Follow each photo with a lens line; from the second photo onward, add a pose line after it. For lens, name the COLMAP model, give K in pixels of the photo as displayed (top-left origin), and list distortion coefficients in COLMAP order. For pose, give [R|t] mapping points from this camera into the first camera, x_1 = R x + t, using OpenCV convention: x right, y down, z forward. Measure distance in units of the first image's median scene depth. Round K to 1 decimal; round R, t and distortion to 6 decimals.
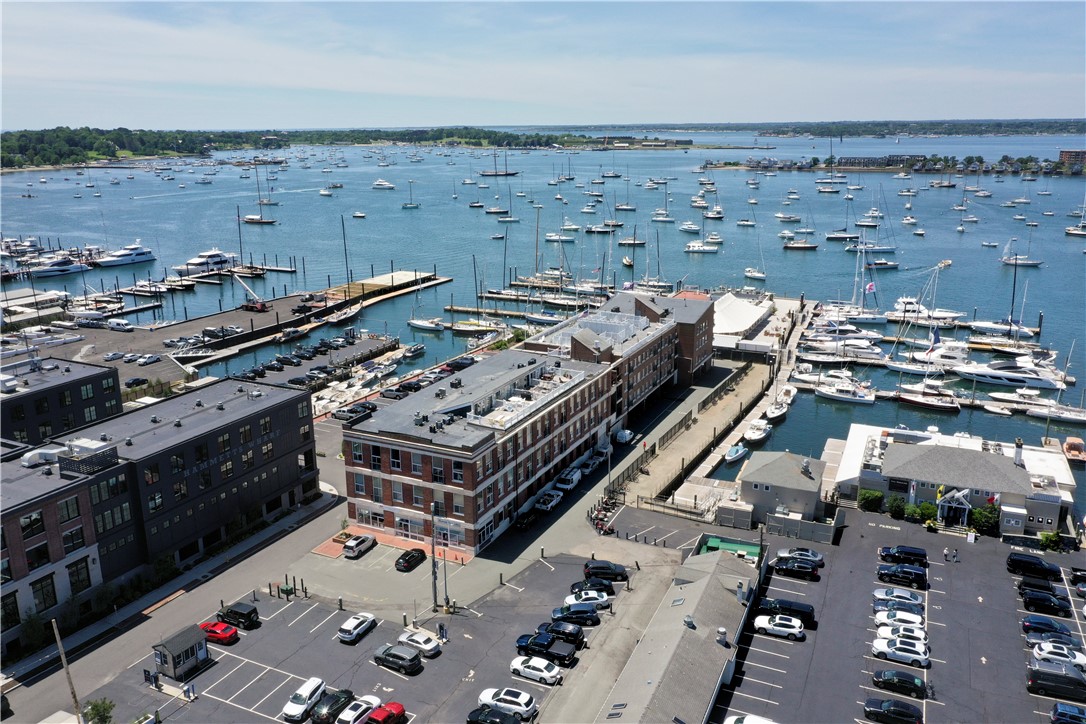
lens RADIAL K [[866.6, 0, 543.0], [0, 866.6, 362.0], [0, 0, 1]] dist [0.003545, -0.003072]
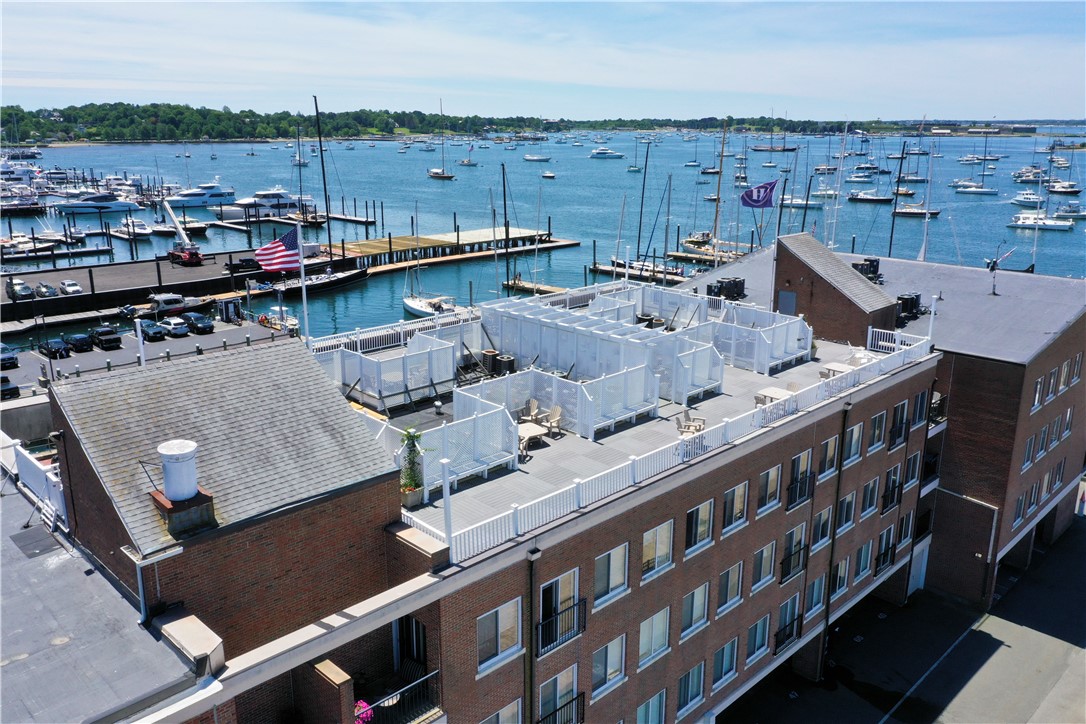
lens RADIAL K [[866.6, 0, 543.0], [0, 866.6, 362.0], [0, 0, 1]] dist [0.003545, -0.003072]
pose [[0.943583, 0.096079, -0.316892, 0.072443], [-0.095934, 0.995257, 0.016101, -0.020654], [0.316936, 0.015208, 0.948325, 0.422947]]
